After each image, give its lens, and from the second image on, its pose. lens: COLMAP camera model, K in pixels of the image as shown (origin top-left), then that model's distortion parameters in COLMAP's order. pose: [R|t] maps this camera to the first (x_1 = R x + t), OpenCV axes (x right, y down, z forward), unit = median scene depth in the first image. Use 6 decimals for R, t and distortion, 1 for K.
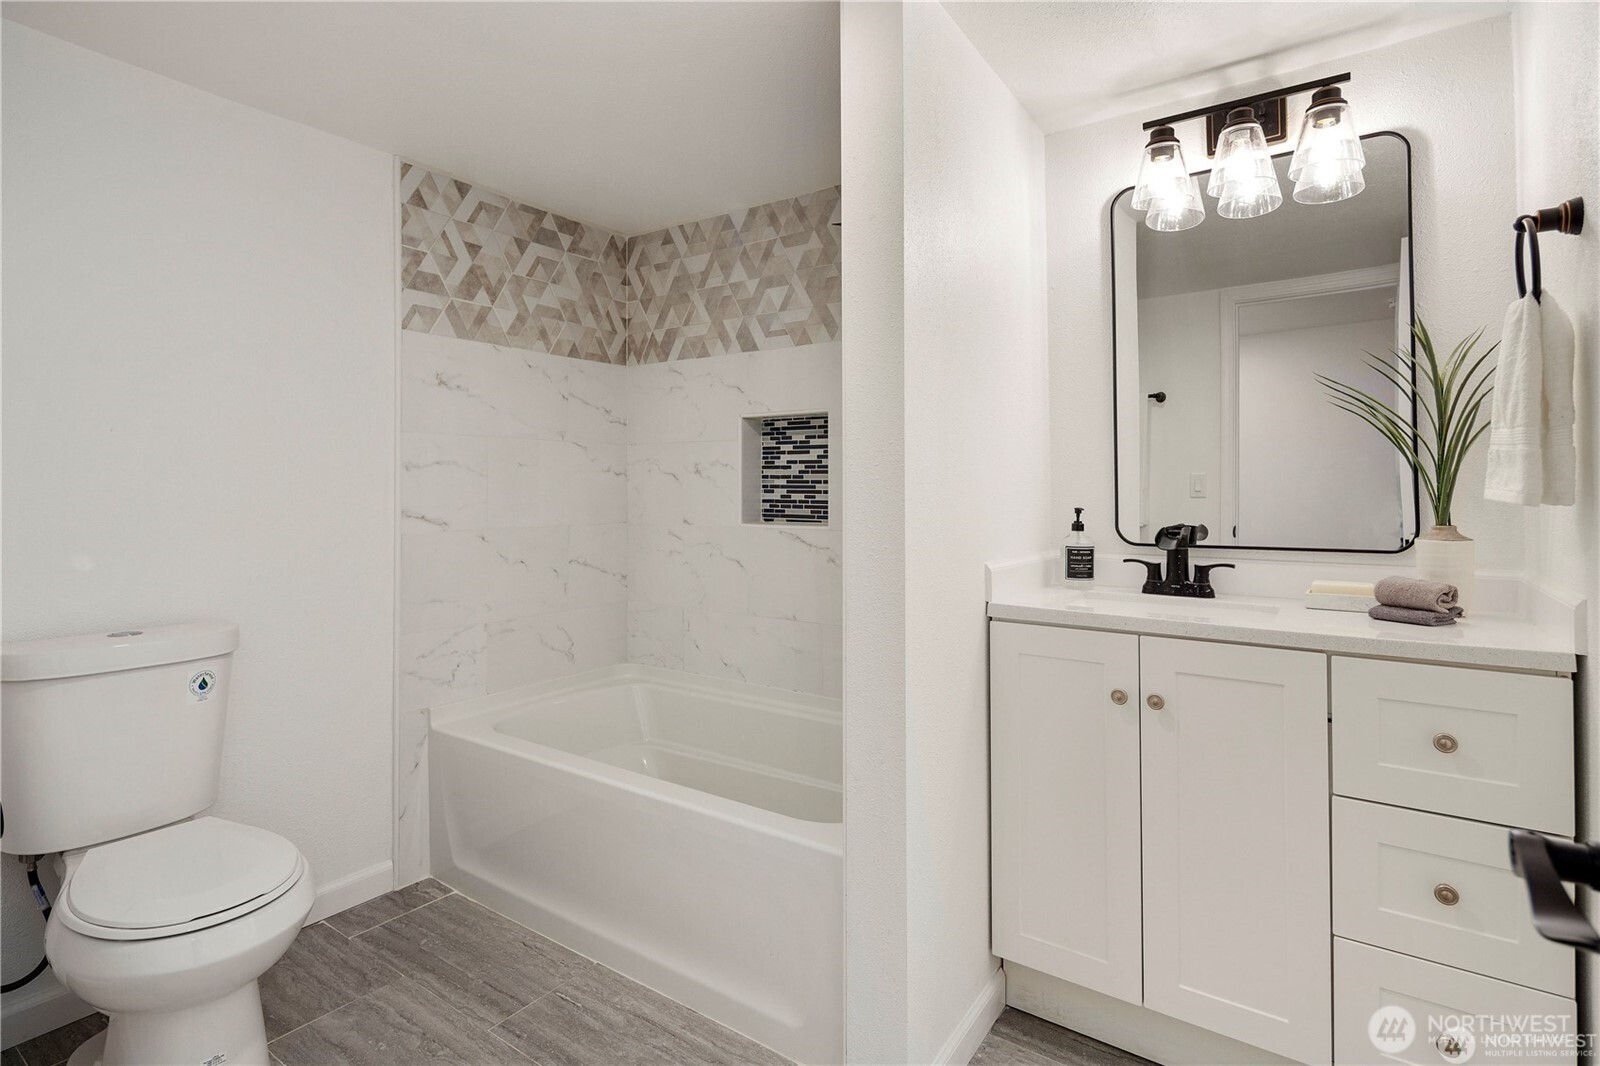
lens RADIAL K [[775.7, 0, 797.4], [0, 775.7, 477.1], [0, 0, 1]] dist [0.002713, -0.005968]
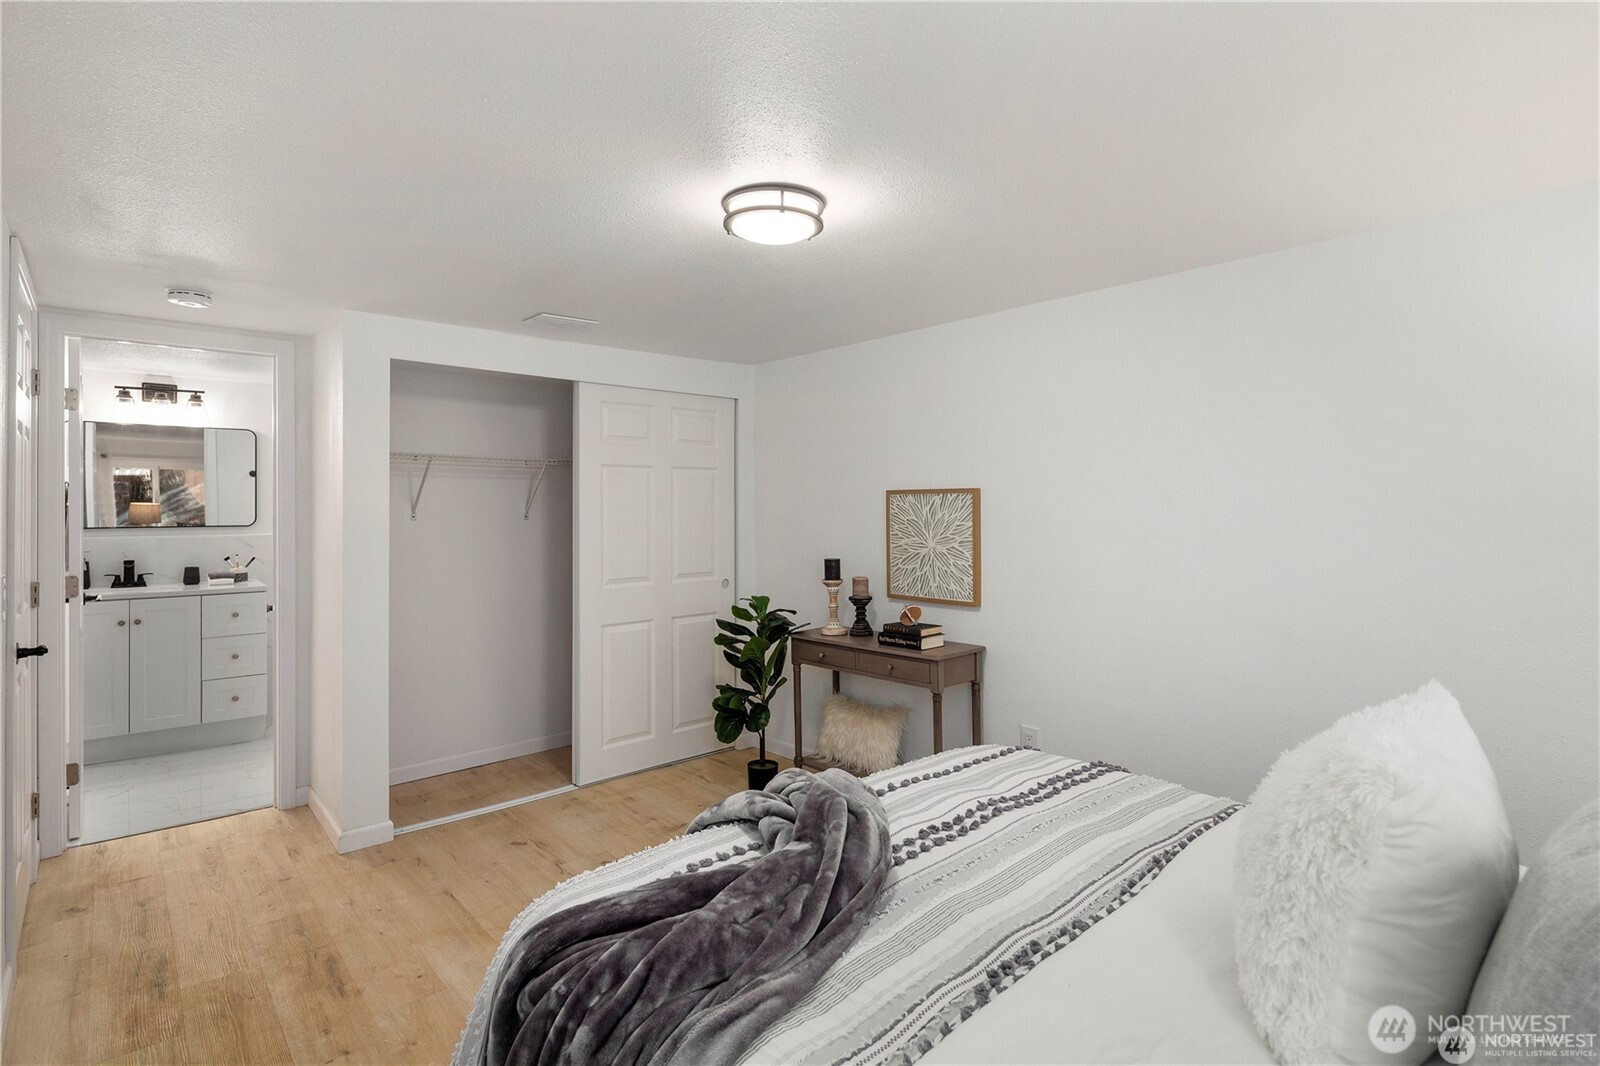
lens RADIAL K [[779.0, 0, 799.0], [0, 779.0, 512.1], [0, 0, 1]] dist [-0.001041, -0.008173]
pose [[0.220350, 0.000224, 0.975421, -1.420078], [-0.014779, 0.999886, 0.003109, -0.120437], [-0.975309, -0.015101, 0.220328, -1.578033]]
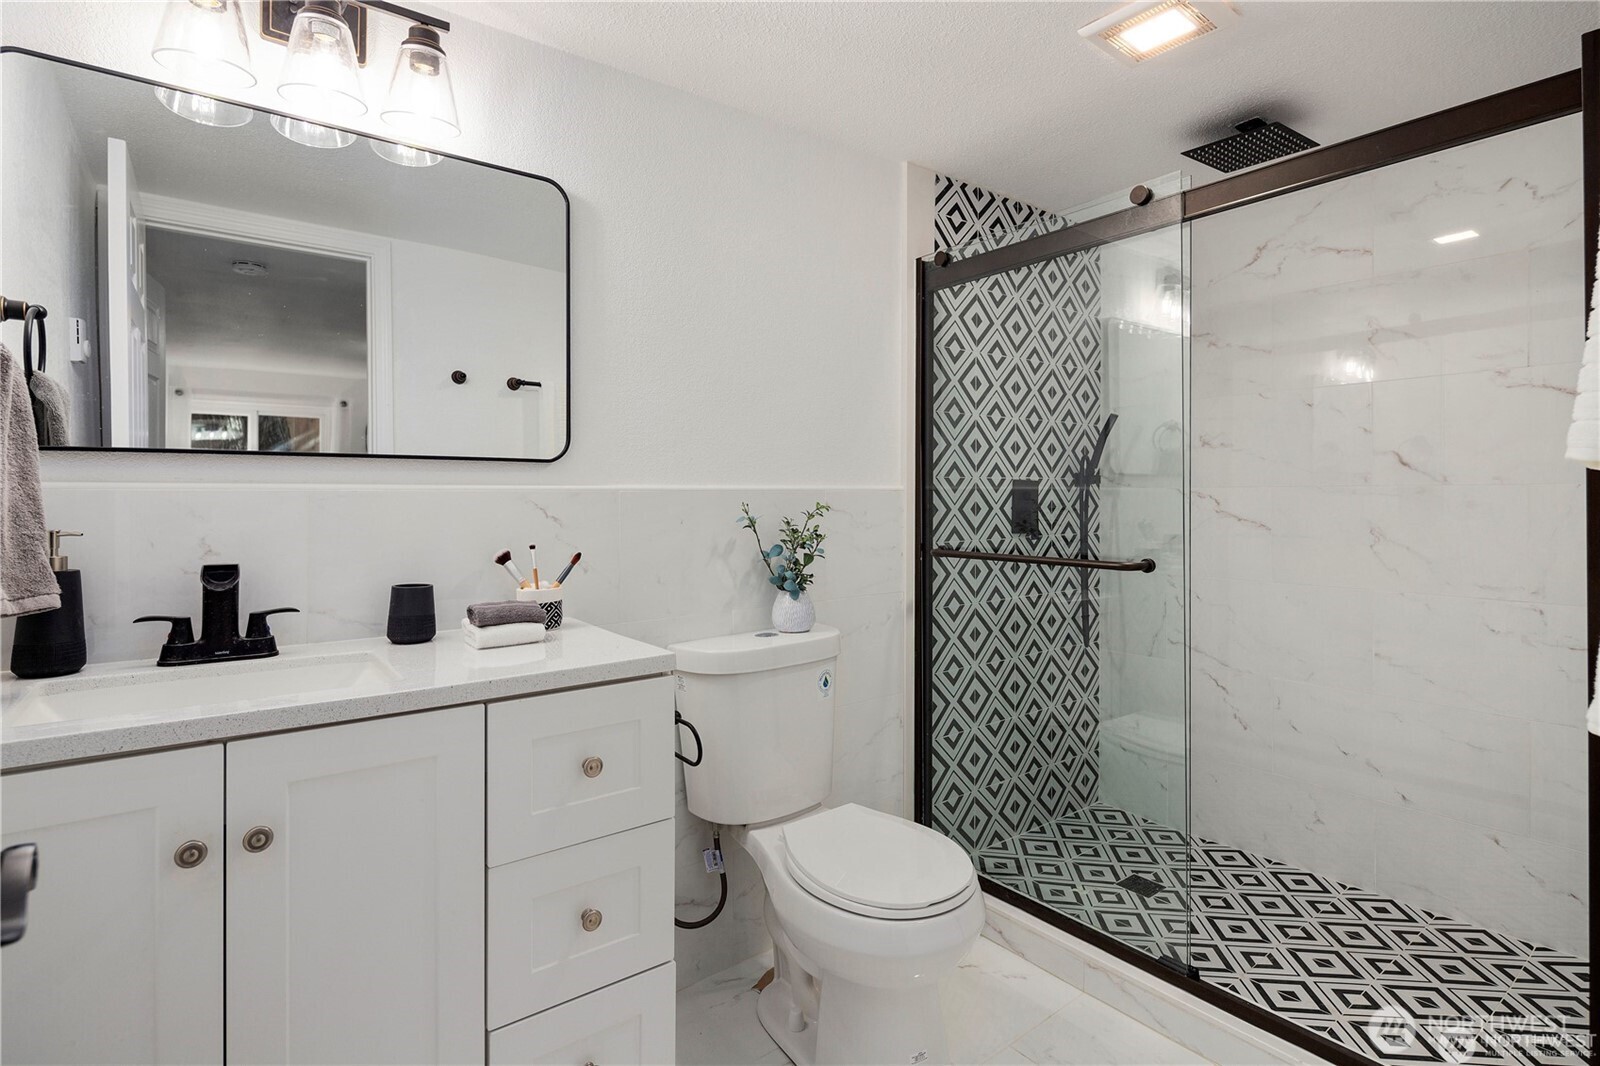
lens RADIAL K [[779.0, 0, 799.0], [0, 779.0, 512.1], [0, 0, 1]] dist [-0.001041, -0.008173]
pose [[0.287524, -0.009610, 0.957725, -0.012587], [-0.016453, 0.999753, 0.014971, 0.004741], [-0.957632, -0.020062, 0.287294, 0.331235]]
